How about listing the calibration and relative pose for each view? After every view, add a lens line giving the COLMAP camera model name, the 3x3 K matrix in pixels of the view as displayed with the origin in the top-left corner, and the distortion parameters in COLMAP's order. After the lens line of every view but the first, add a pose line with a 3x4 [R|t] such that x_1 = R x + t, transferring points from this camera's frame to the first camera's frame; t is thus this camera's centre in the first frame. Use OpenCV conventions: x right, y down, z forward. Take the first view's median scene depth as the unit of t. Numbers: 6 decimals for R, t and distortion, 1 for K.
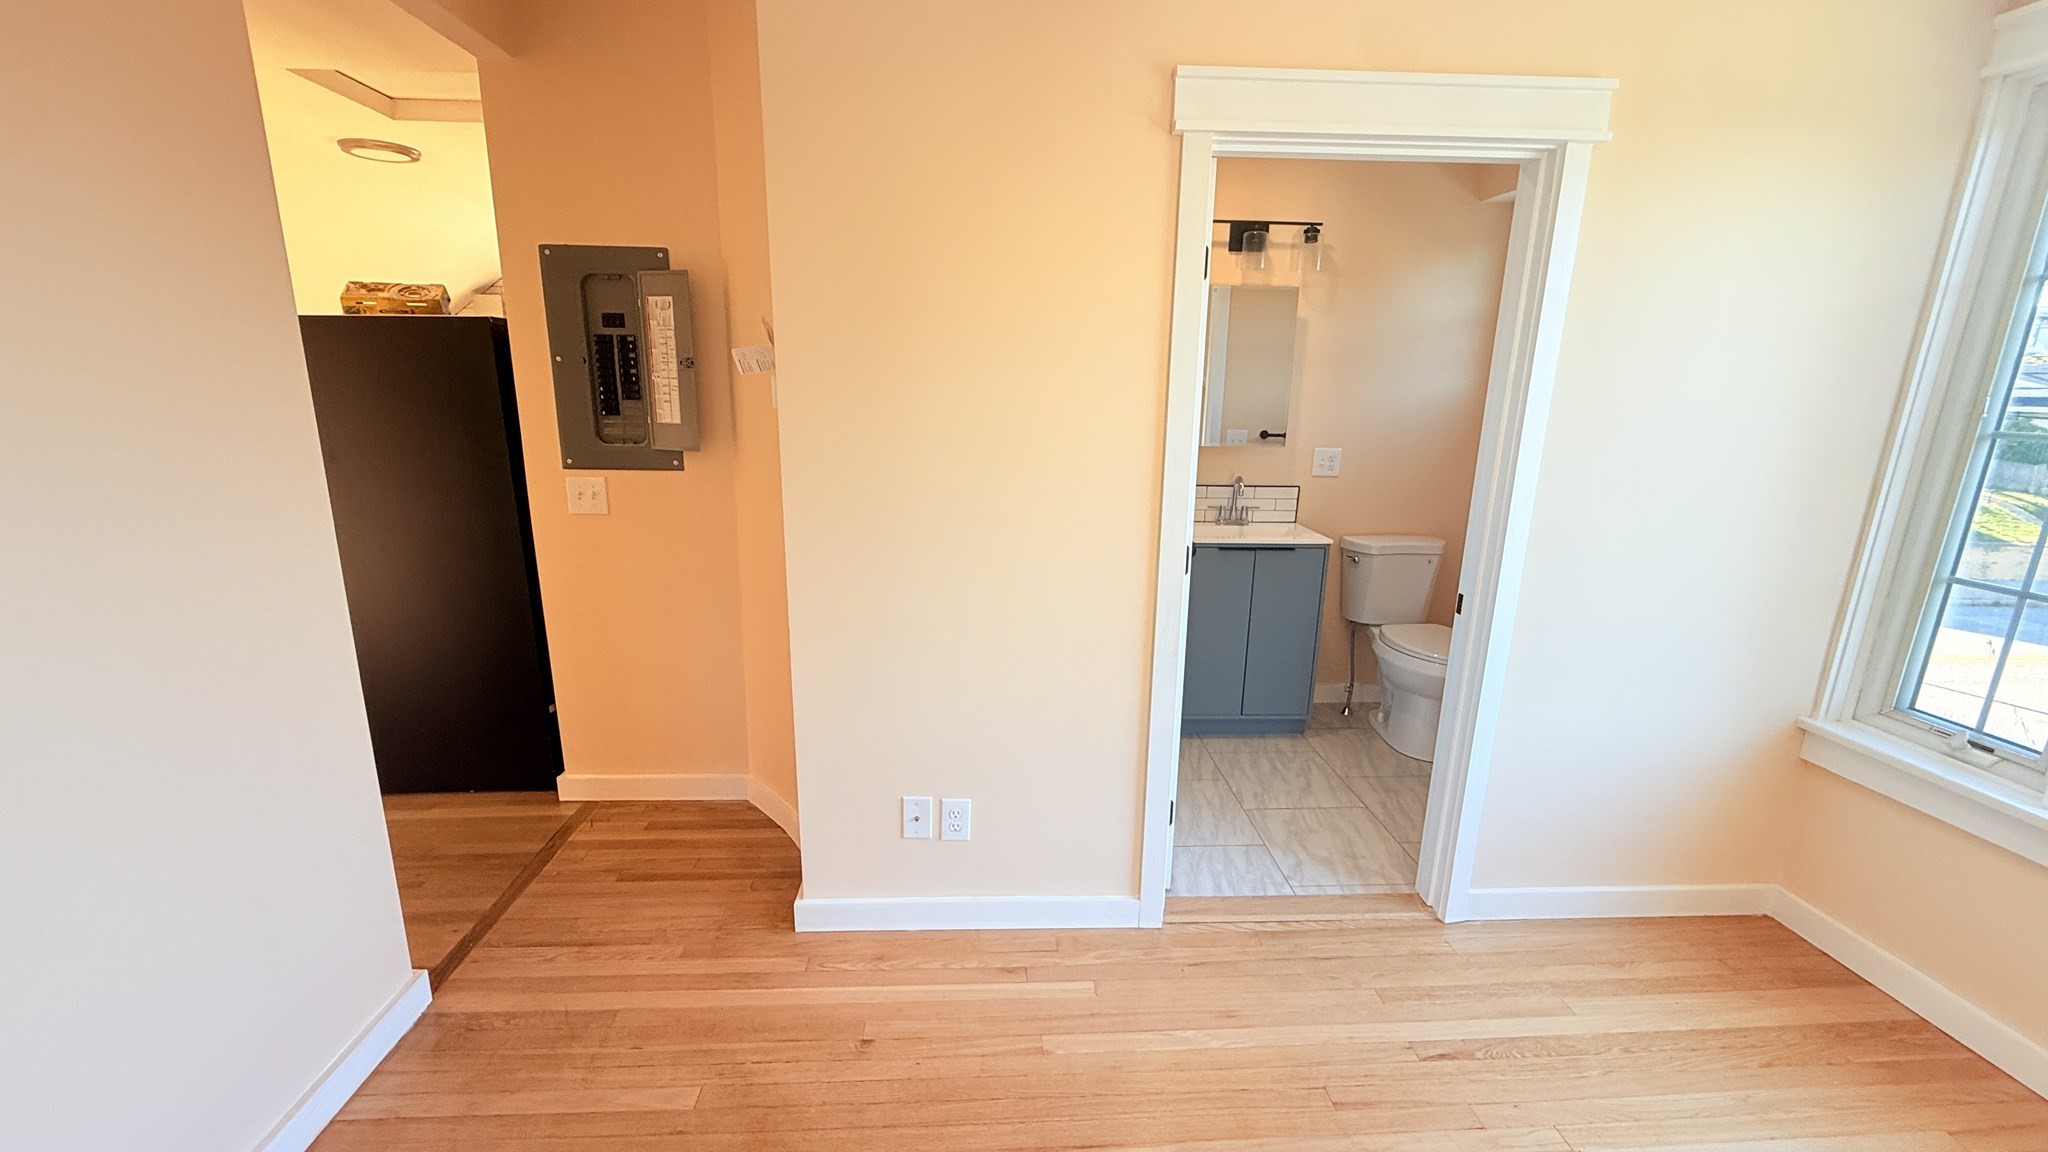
lens RADIAL K [[812.5, 0, 1018.6], [0, 812.5, 578.2], [0, 0, 1]] dist [-0.000984, 0.000192]
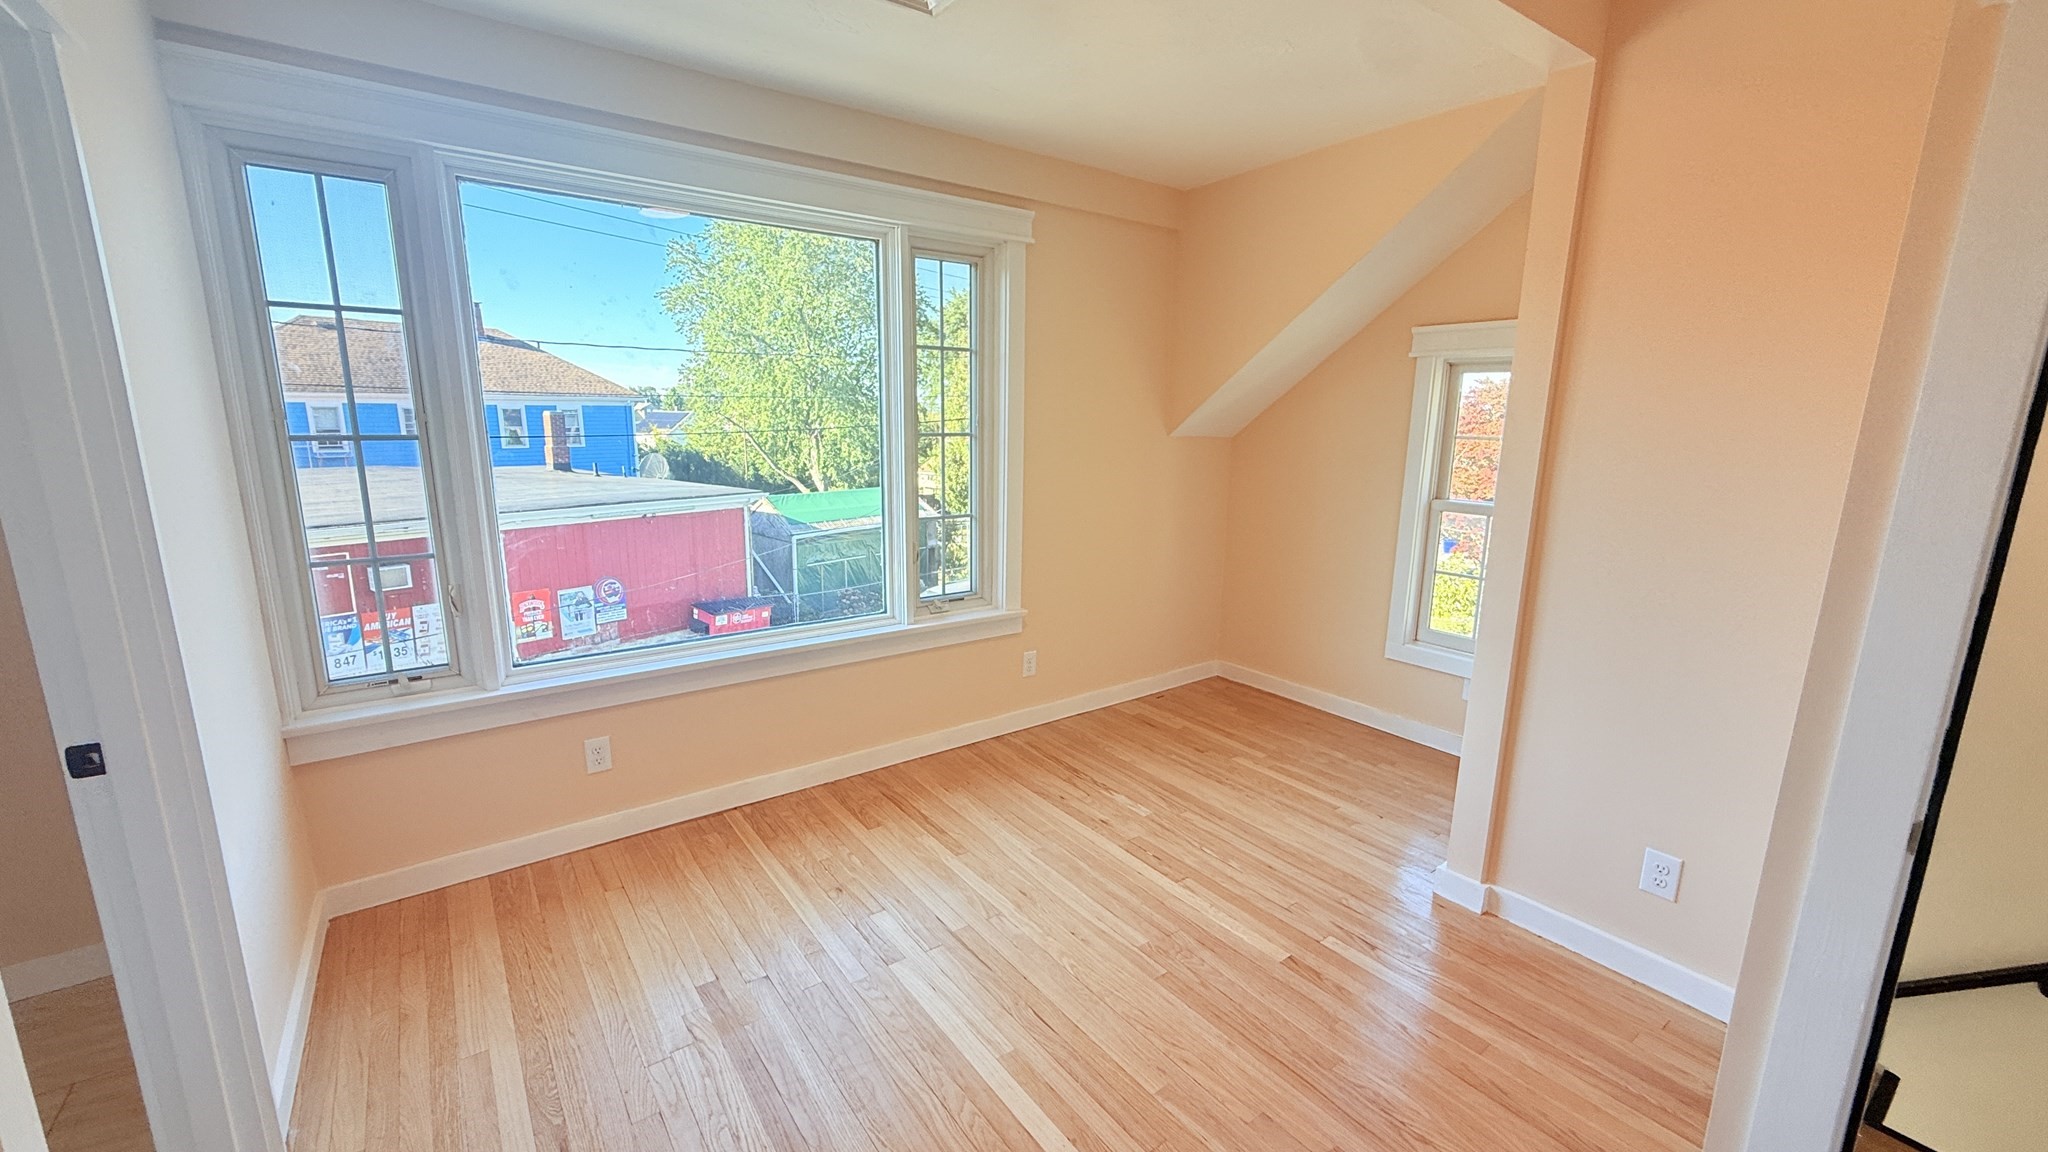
lens RADIAL K [[815.1, 0, 1020.6], [0, 815.1, 577.3], [0, 0, 1]] dist [-0.000771, 0.000539]
pose [[-0.543749, -0.192428, 0.816890, -0.298338], [0.176180, 0.925498, 0.335283, -0.171488], [-0.820547, 0.326229, -0.469337, 0.648019]]
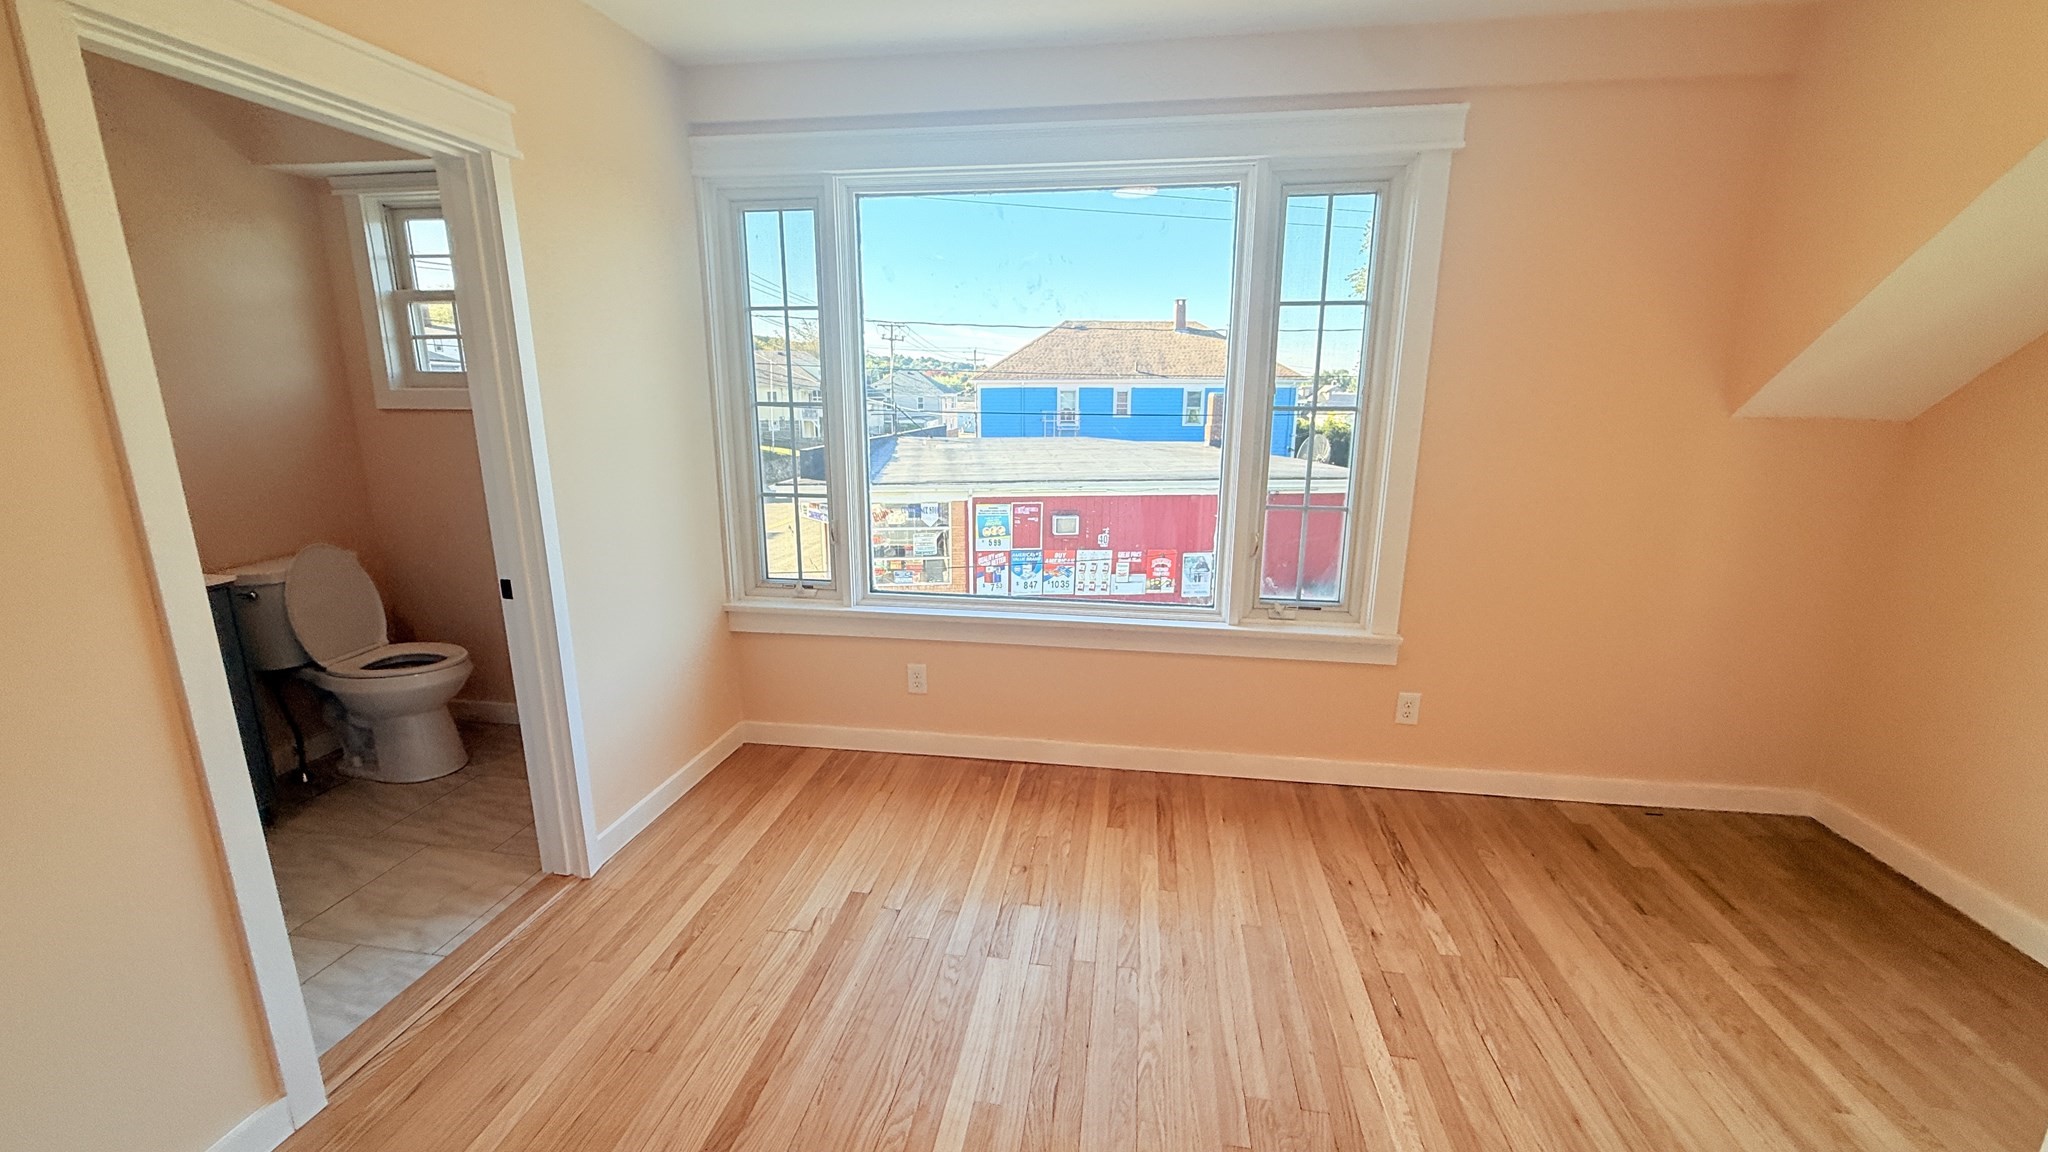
lens RADIAL K [[812.5, 0, 1018.6], [0, 812.5, 578.2], [0, 0, 1]] dist [-0.000984, 0.000192]
pose [[0.212387, -0.240094, 0.947231, -0.277895], [0.231690, 0.954078, 0.189880, -0.026132], [-0.949322, 0.179136, 0.258261, 0.116307]]
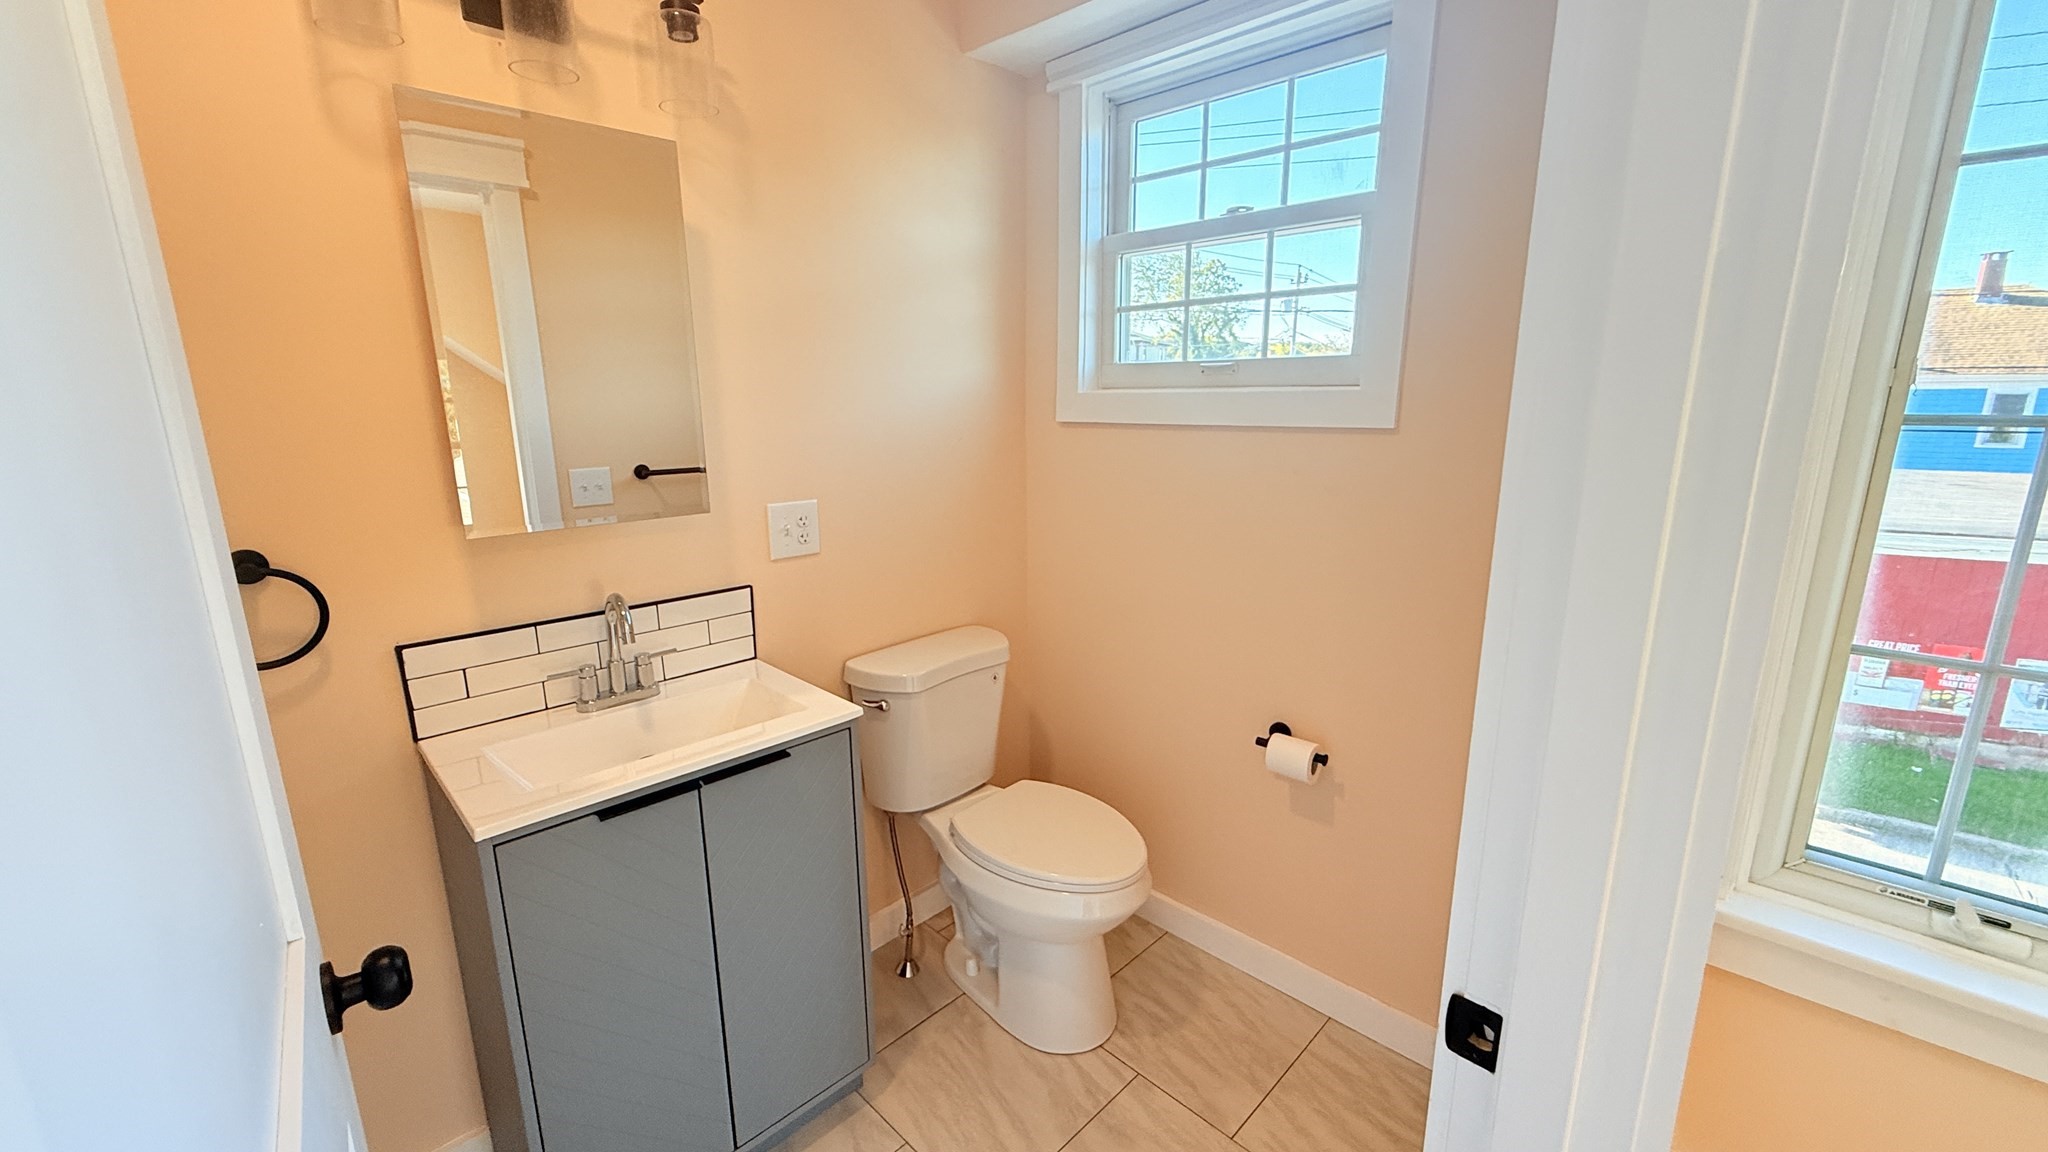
lens RADIAL K [[815.1, 0, 1020.6], [0, 815.1, 577.3], [0, 0, 1]] dist [-0.000771, 0.000539]
pose [[0.738757, -0.167774, 0.652756, 0.235704], [0.179077, 0.982570, 0.049874, -0.180171], [-0.649746, 0.080049, 0.755925, 0.837924]]
